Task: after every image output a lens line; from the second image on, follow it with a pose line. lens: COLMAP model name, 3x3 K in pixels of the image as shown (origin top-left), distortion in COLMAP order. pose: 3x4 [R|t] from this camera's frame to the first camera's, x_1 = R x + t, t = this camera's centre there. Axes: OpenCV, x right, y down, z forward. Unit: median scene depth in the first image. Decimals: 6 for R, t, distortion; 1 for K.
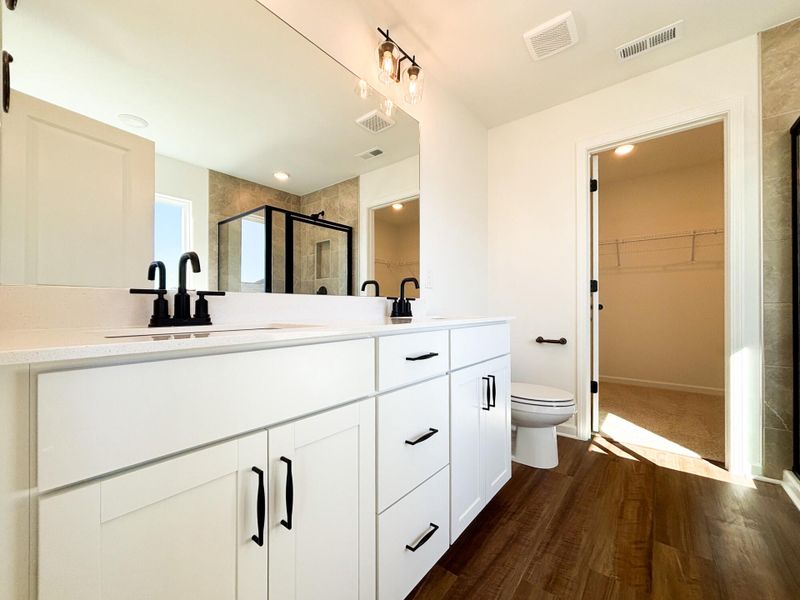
lens RADIAL K [[328.4, 0, 400.0], [0, 328.4, 300.0], [0, 0, 1]] dist [-0.000871, -0.000125]
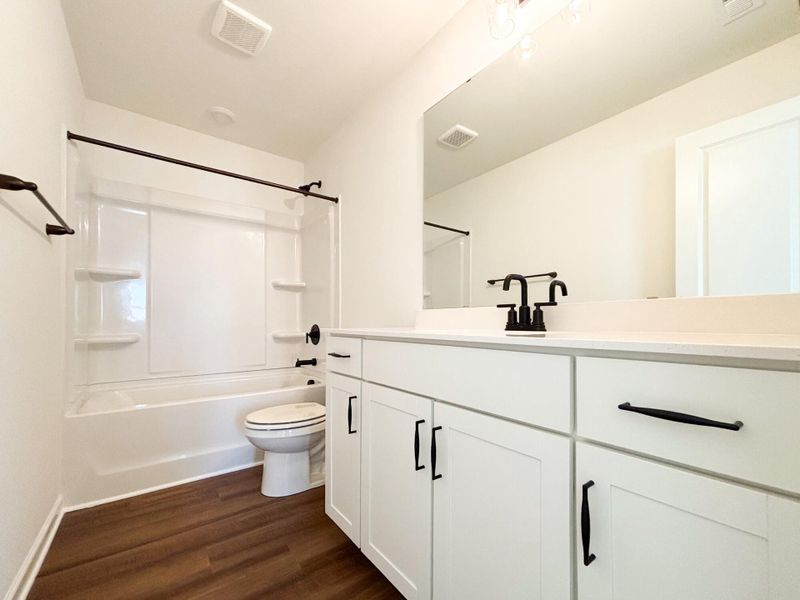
lens RADIAL K [[323.6, 0, 402.3], [0, 323.6, 311.1], [0, 0, 1]] dist [0.000954, 0.000246]
pose [[-0.228223, -0.013801, -0.973511, 0.750775], [0.035717, 0.999108, -0.022537, 0.014535], [0.972953, -0.039914, -0.227527, 0.865081]]
